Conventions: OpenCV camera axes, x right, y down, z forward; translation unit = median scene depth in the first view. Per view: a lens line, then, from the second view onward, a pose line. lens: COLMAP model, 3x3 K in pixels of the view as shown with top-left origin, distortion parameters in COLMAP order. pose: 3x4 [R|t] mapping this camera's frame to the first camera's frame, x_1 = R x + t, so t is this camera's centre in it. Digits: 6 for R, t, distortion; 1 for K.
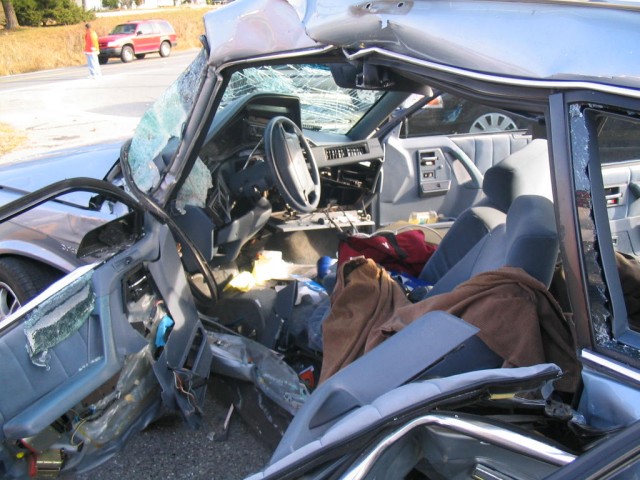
lens RADIAL K [[672.1, 0, 318.7], [0, 672.1, 233.9], [0, 0, 1]] dist [-0.075833, 0.000000]
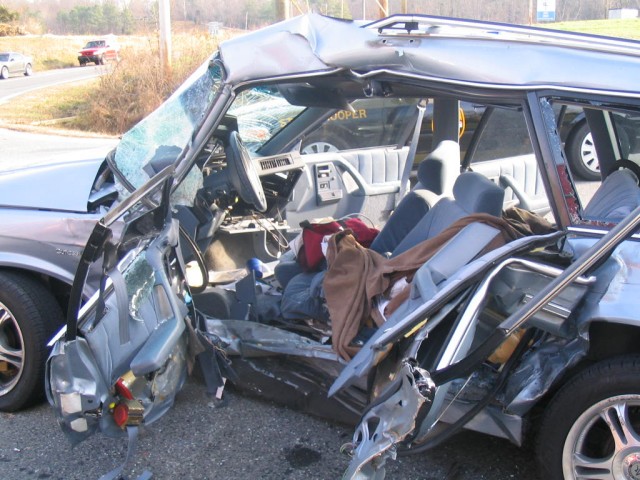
lens RADIAL K [[784.6, 0, 320.8], [0, 784.6, 244.2], [0, 0, 1]] dist [-0.032134, 0.000000]
pose [[0.937694, -0.064821, 0.341361, -0.423596], [0.089713, 0.994299, -0.057628, 0.122647], [-0.335680, 0.084662, 0.938164, -0.345956]]
